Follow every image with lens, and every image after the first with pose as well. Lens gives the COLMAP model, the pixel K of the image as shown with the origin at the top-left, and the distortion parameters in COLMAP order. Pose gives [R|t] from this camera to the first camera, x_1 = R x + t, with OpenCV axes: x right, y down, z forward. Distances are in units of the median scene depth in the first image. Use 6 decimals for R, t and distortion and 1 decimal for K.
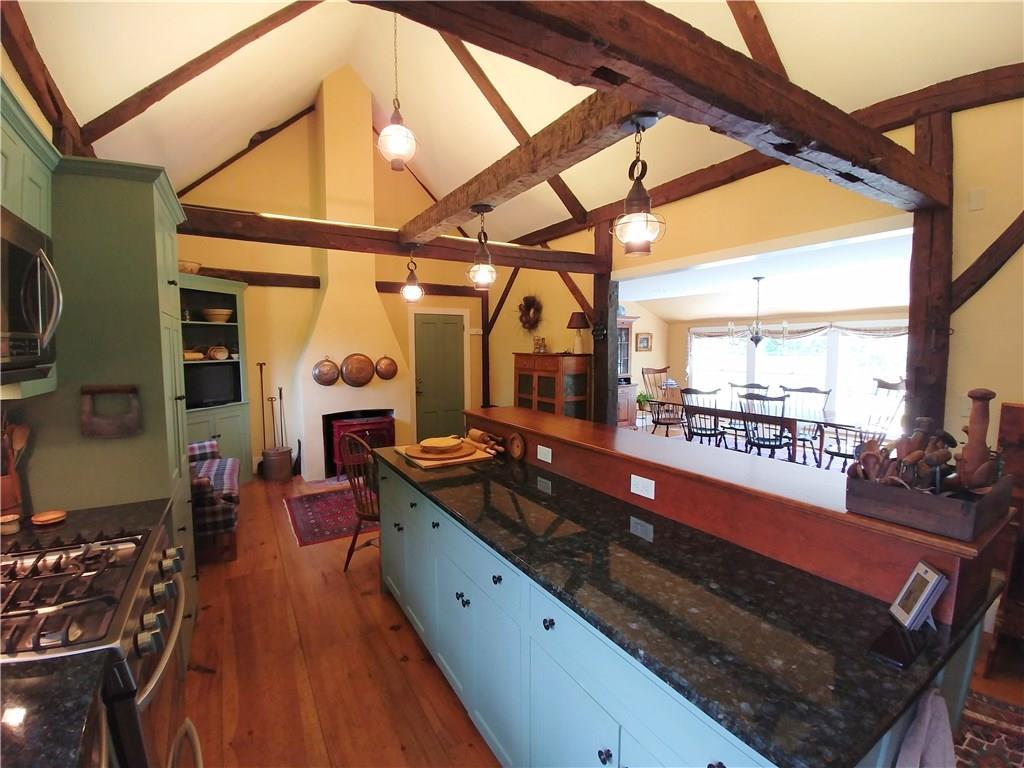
lens RADIAL K [[460.3, 0, 512.0], [0, 460.3, 384.0], [0, 0, 1]] dist [-0.031127, 0.000069]
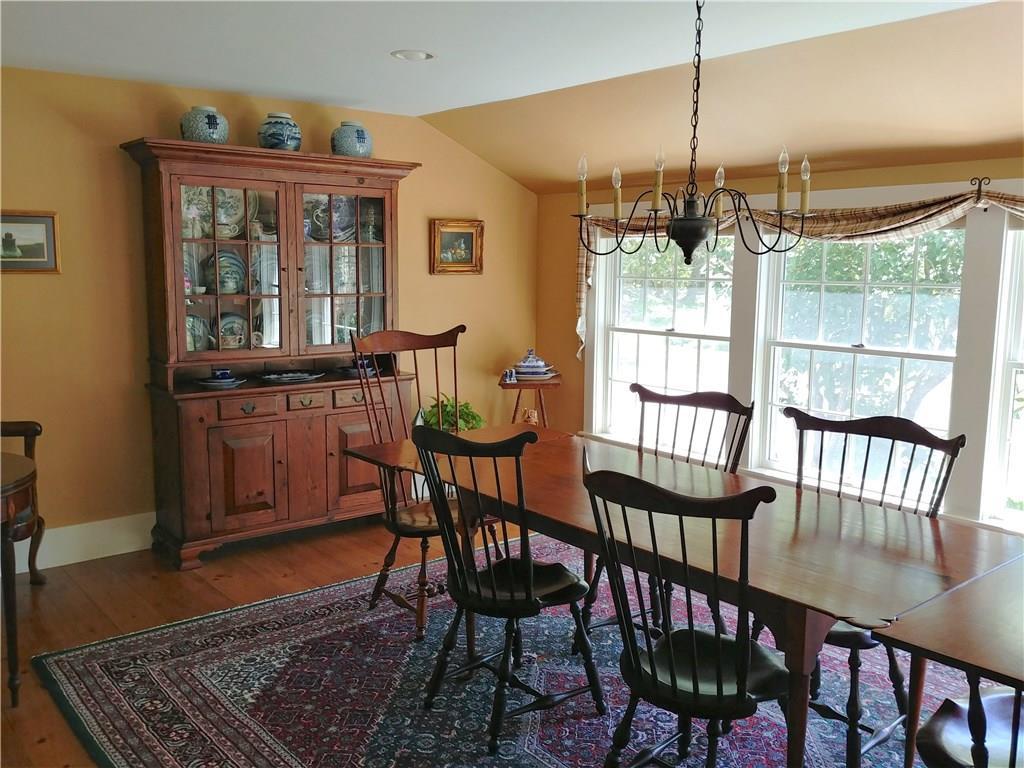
lens RADIAL K [[896.1, 0, 512.0], [0, 896.1, 384.0], [0, 0, 1]] dist [0.040102, -0.004741]
pose [[0.990533, -0.008768, 0.136992, 0.254152], [0.000485, 0.998176, 0.060376, -0.030864], [-0.137272, -0.059738, 0.988730, 0.356160]]
